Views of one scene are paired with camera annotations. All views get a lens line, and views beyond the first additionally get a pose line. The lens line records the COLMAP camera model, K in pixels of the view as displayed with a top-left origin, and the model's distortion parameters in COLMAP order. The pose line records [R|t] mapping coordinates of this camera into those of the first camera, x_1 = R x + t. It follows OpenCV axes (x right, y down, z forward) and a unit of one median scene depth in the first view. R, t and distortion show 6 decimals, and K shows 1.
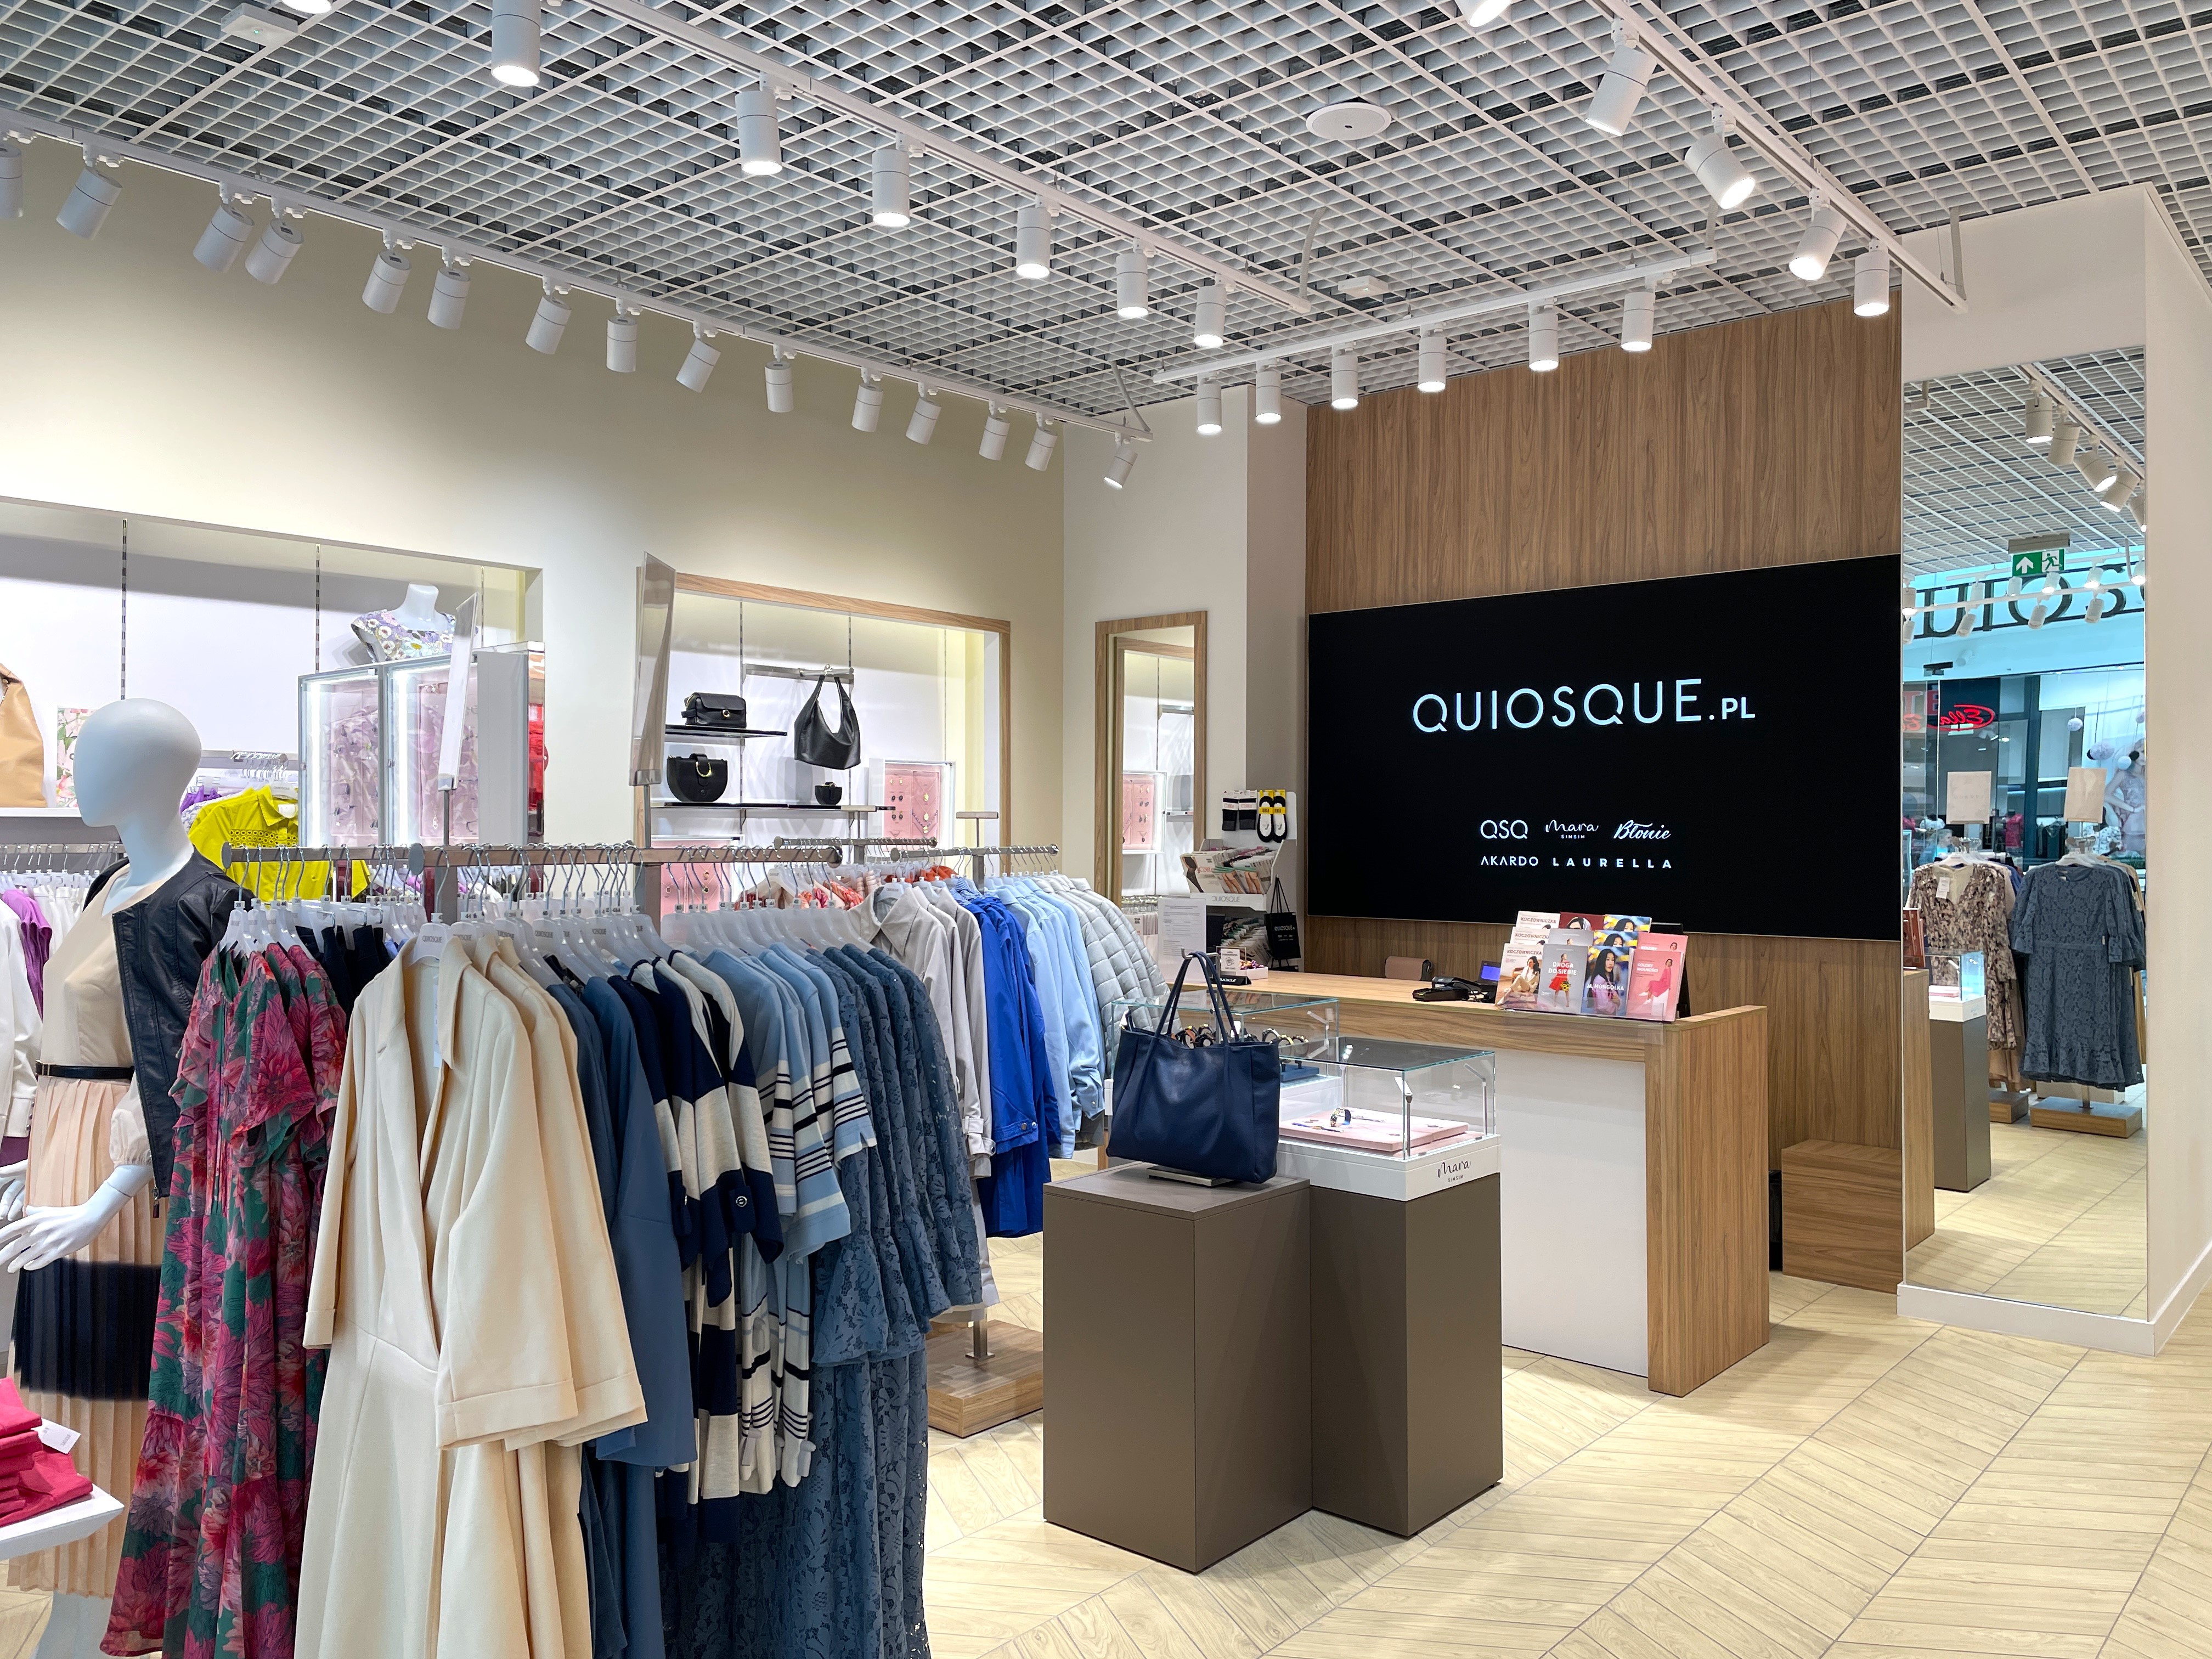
lens RADIAL K [[1681.8, 0, 1111.5], [0, 1681.8, 823.2], [0, 0, 1]] dist [0.075402, -0.100276]
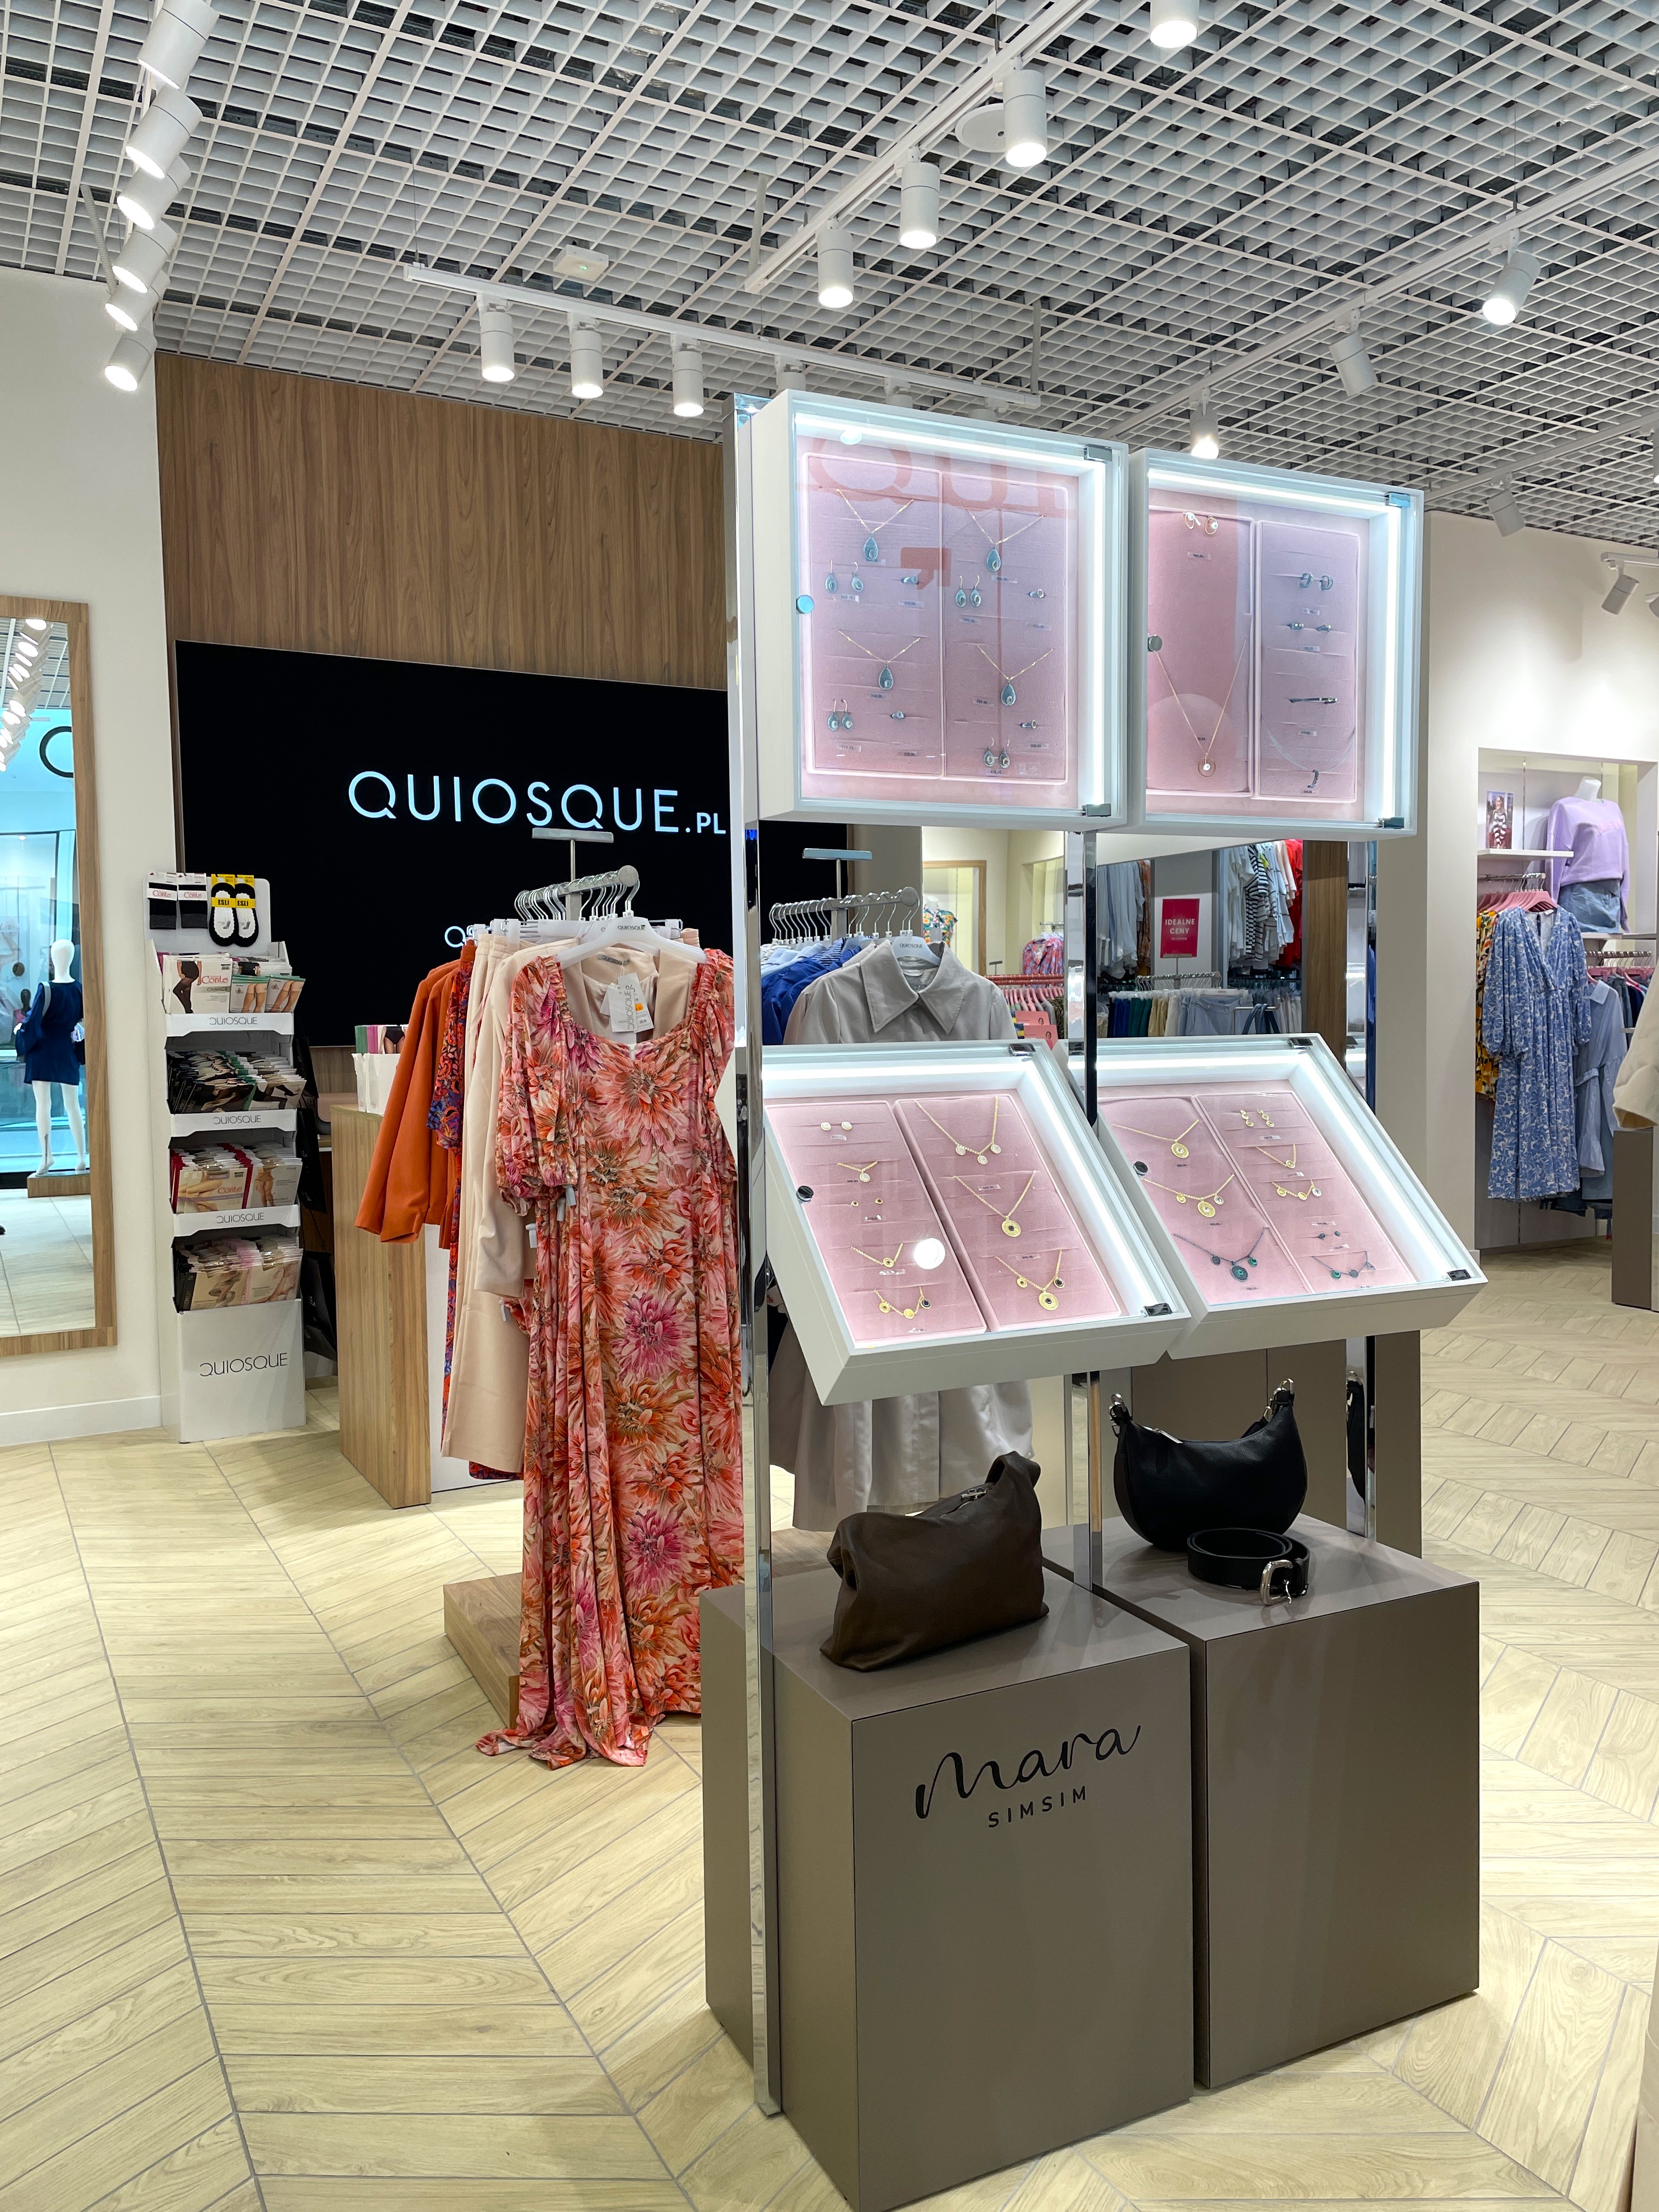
lens RADIAL K [[1681.8, 0, 838.9], [0, 1681.8, 1099.2], [0, 0, 1]] dist [0.075402, -0.100276]
pose [[0.349523, -0.055684, 0.935272, -0.530424], [0.008583, 0.998381, 0.056234, 0.040183], [-0.936889, -0.011627, 0.349435, 0.508757]]
